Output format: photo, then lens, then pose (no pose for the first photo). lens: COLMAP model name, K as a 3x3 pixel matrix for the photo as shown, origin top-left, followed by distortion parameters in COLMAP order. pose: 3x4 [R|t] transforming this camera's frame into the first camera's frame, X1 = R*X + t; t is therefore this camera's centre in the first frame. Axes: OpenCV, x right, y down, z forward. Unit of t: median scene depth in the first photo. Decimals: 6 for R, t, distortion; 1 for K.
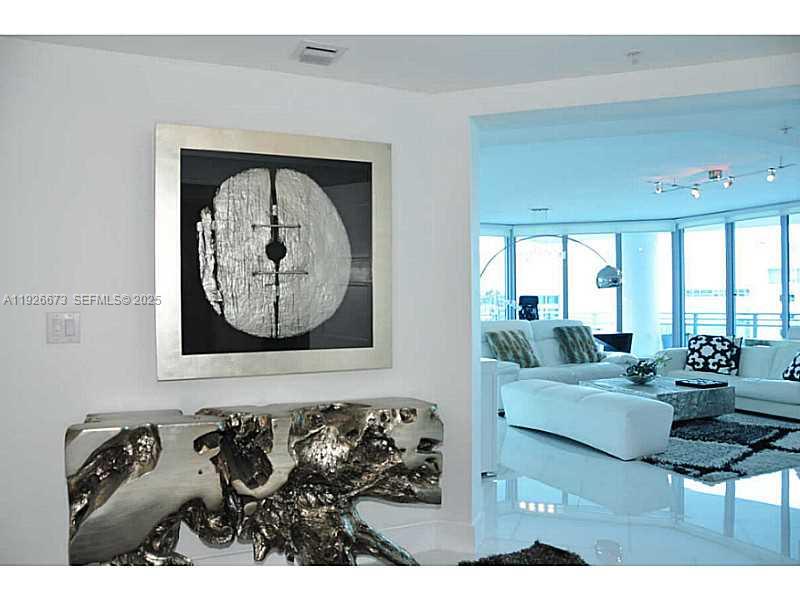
lens RADIAL K [[630.4, 0, 400.0], [0, 630.4, 300.0], [0, 0, 1]] dist [-0.172554, 0.155038]
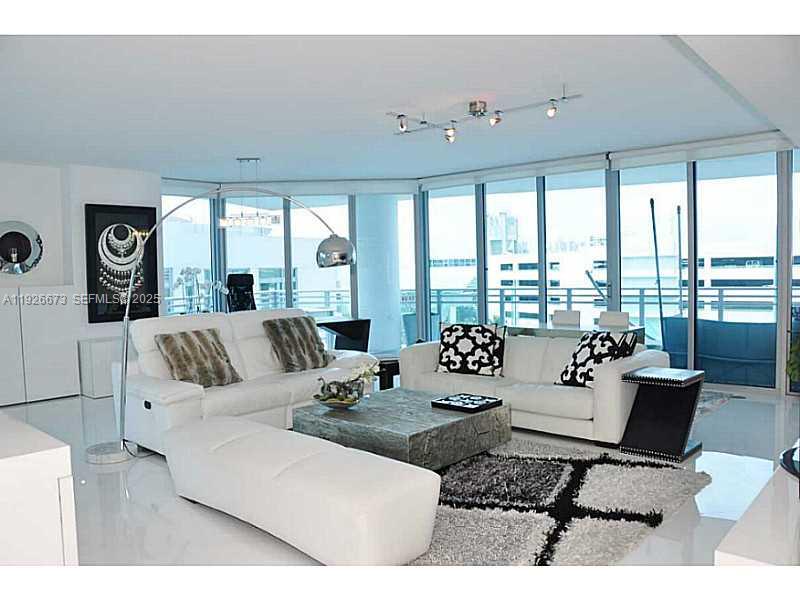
lens RADIAL K [[650.6, 0, 400.0], [0, 650.6, 300.0], [0, 0, 1]] dist [-0.112316, 0.005505]
pose [[0.919141, -0.031784, 0.392644, 0.109413], [0.015580, 0.998893, 0.044388, -0.011264], [-0.393620, -0.034681, 0.918619, 0.280924]]
